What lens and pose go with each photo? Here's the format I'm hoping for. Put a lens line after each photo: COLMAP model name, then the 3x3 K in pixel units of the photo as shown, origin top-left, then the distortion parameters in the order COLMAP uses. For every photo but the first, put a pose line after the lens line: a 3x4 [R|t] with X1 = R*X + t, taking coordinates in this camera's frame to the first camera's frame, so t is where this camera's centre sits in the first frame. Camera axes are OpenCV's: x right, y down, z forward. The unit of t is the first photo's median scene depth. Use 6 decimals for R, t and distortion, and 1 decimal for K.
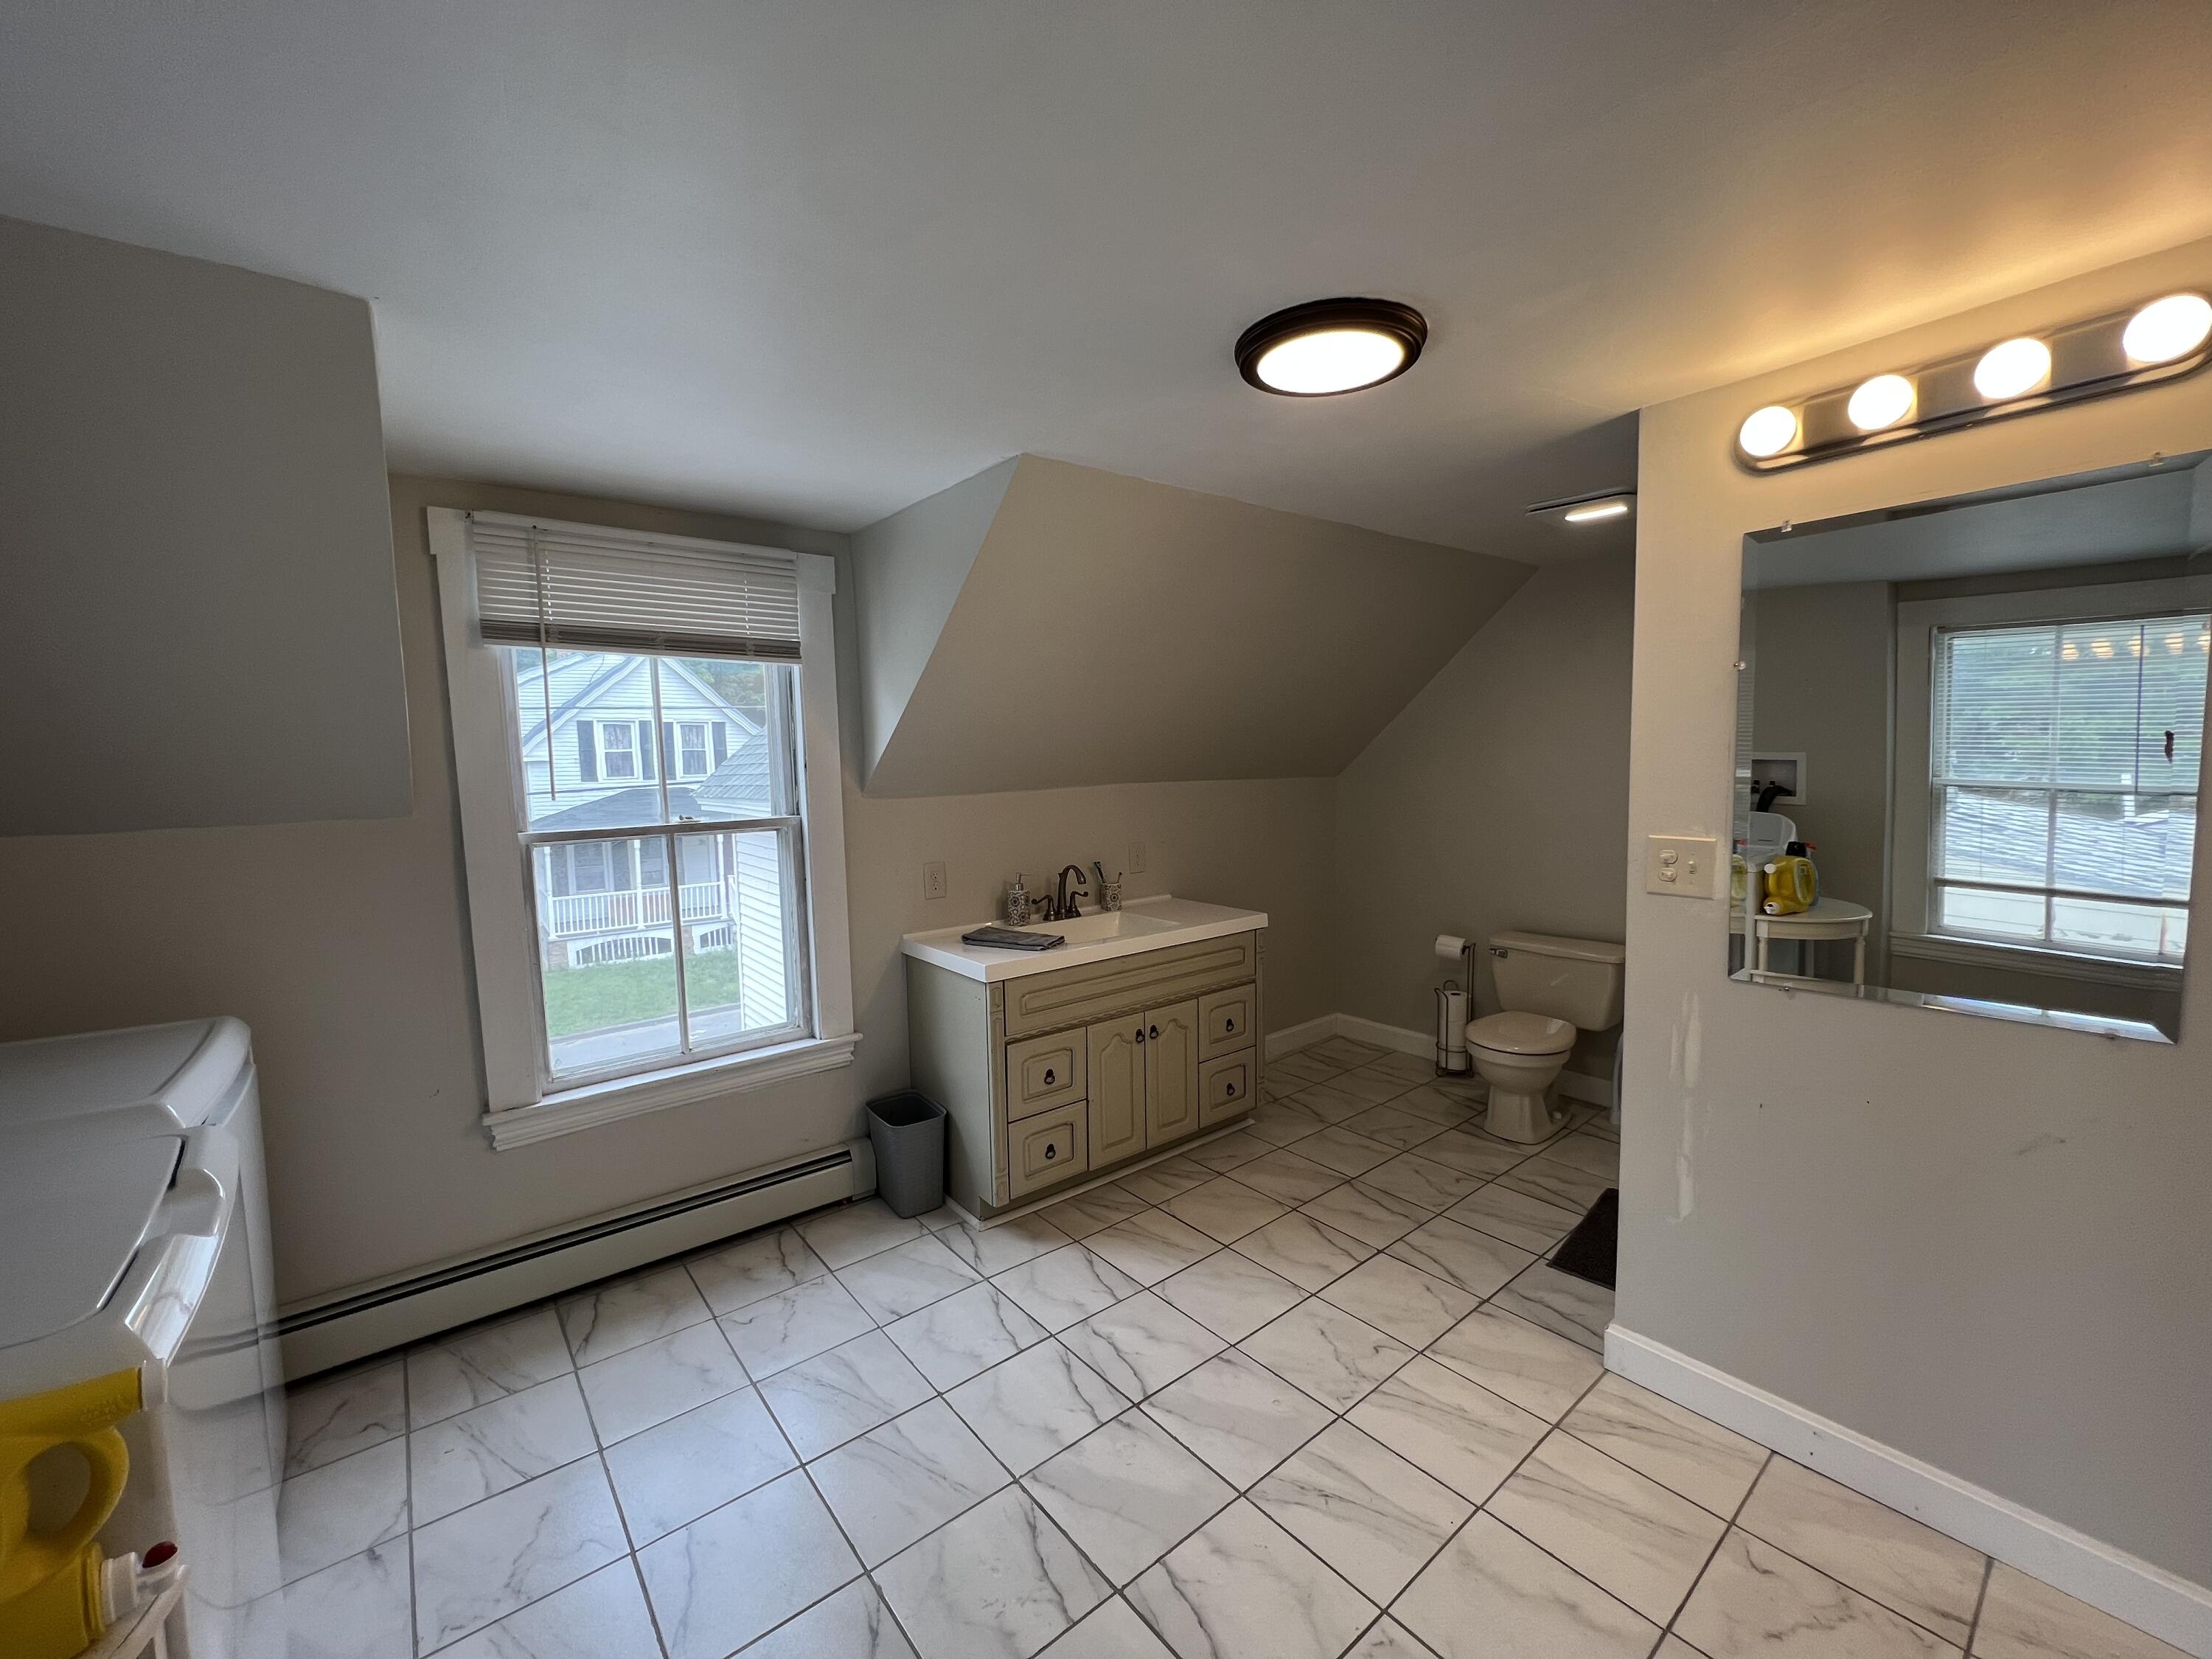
lens RADIAL K [[884.9, 0, 1105.4], [0, 884.9, 832.8], [0, 0, 1]] dist [-0.002149, 0.000420]
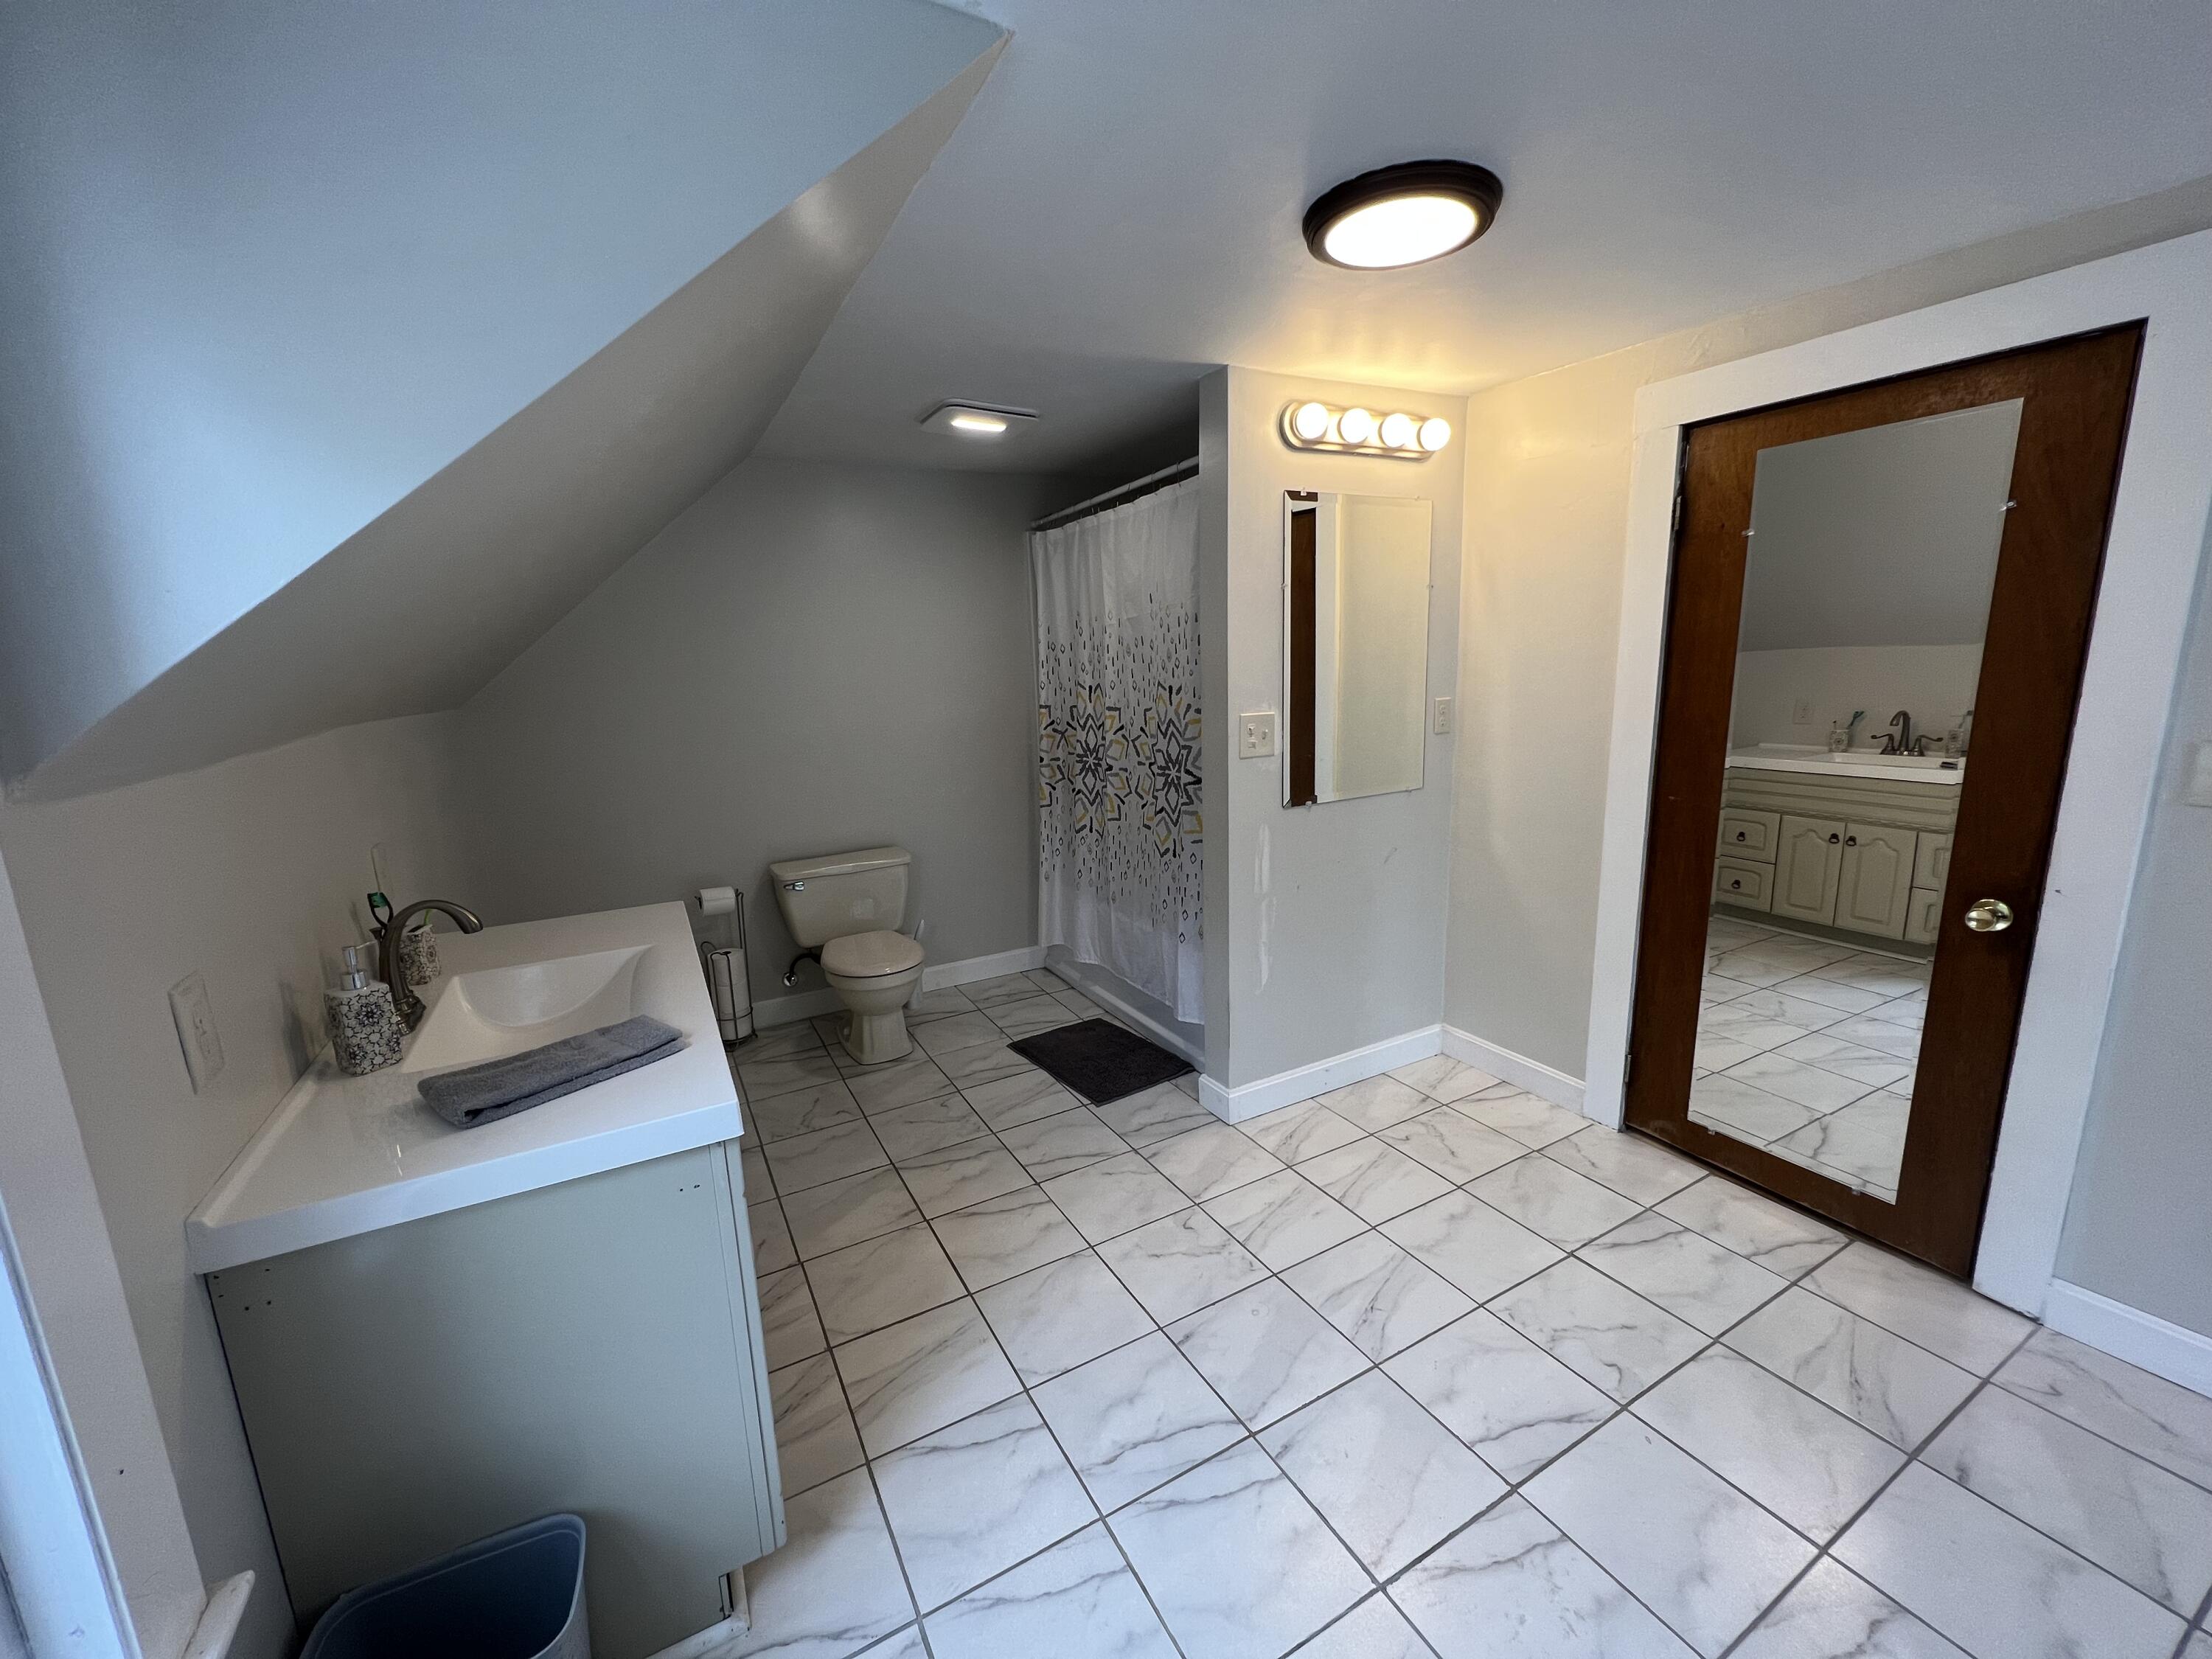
lens RADIAL K [[884.9, 0, 1104.1], [0, 884.9, 837.5], [0, 0, 1]] dist [-0.002149, 0.000420]
pose [[0.176147, -0.181679, 0.967453, -0.519694], [0.111380, 0.980187, 0.163791, -0.039758], [-0.978042, 0.078903, 0.192892, 0.701803]]
